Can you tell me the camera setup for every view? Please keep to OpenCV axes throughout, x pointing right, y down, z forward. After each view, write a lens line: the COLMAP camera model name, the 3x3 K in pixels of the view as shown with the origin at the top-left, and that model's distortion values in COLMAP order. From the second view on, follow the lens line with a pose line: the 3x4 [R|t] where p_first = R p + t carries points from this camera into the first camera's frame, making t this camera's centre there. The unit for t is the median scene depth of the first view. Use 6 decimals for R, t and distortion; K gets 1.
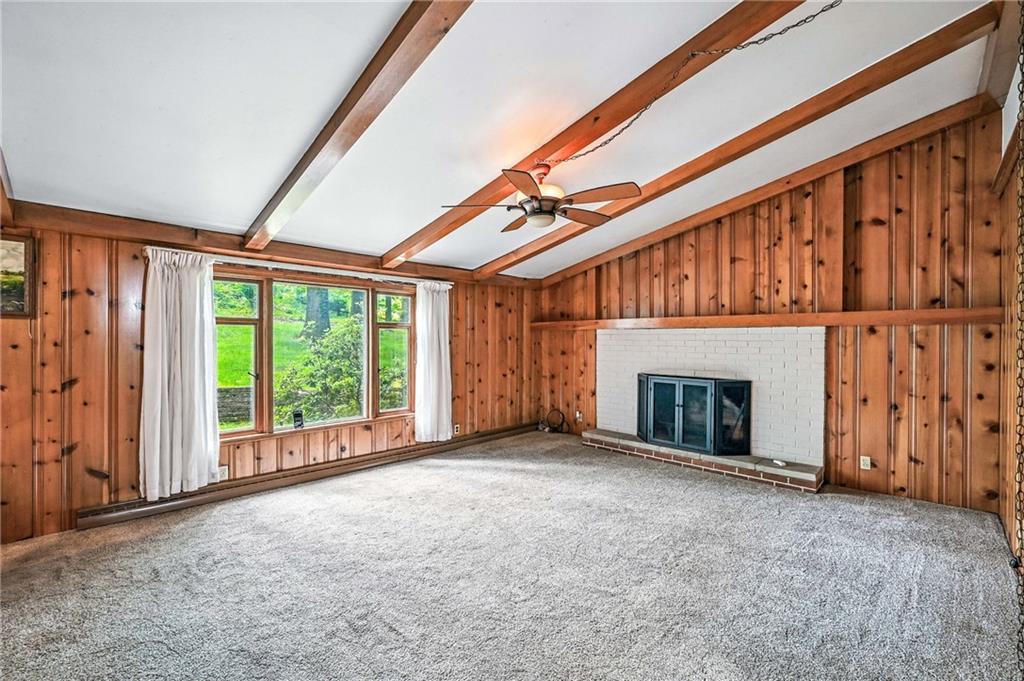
lens RADIAL K [[433.4, 0, 512.0], [0, 433.4, 340.5], [0, 0, 1]] dist [-0.000227, -0.000020]
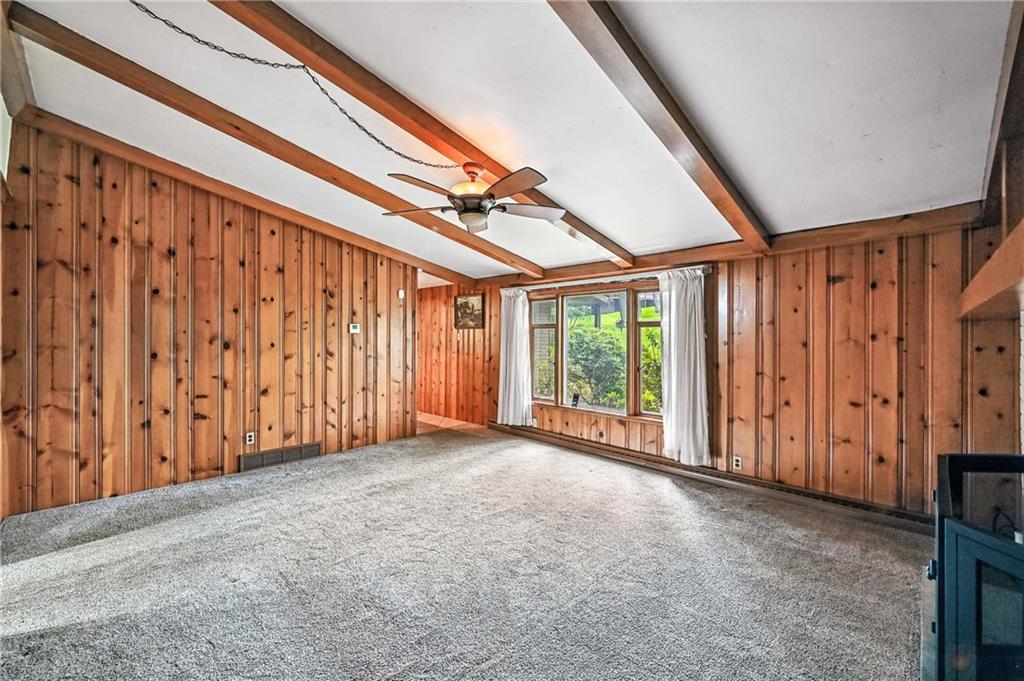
lens RADIAL K [[423.0, 0, 511.8], [0, 423.0, 334.7], [0, 0, 1]] dist [-0.000172, 0.000074]
pose [[-0.017488, -0.005280, -0.999833, 0.758100], [-0.007911, 0.999955, -0.005142, -0.005259], [0.999816, 0.007819, -0.017529, 0.813917]]
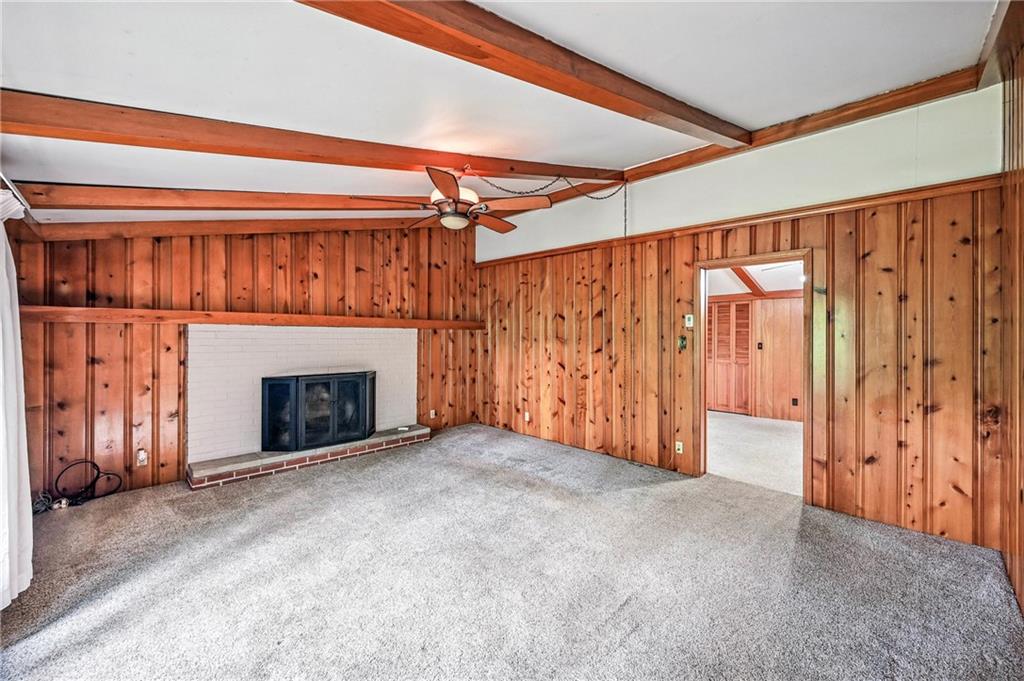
lens RADIAL K [[423.0, 0, 511.8], [0, 423.0, 334.7], [0, 0, 1]] dist [-0.000172, 0.000074]
pose [[-0.018456, 0.002316, 0.999827, -0.675895], [0.002465, 0.999994, -0.002270, -0.007312], [-0.999827, 0.002423, -0.018462, 0.649890]]
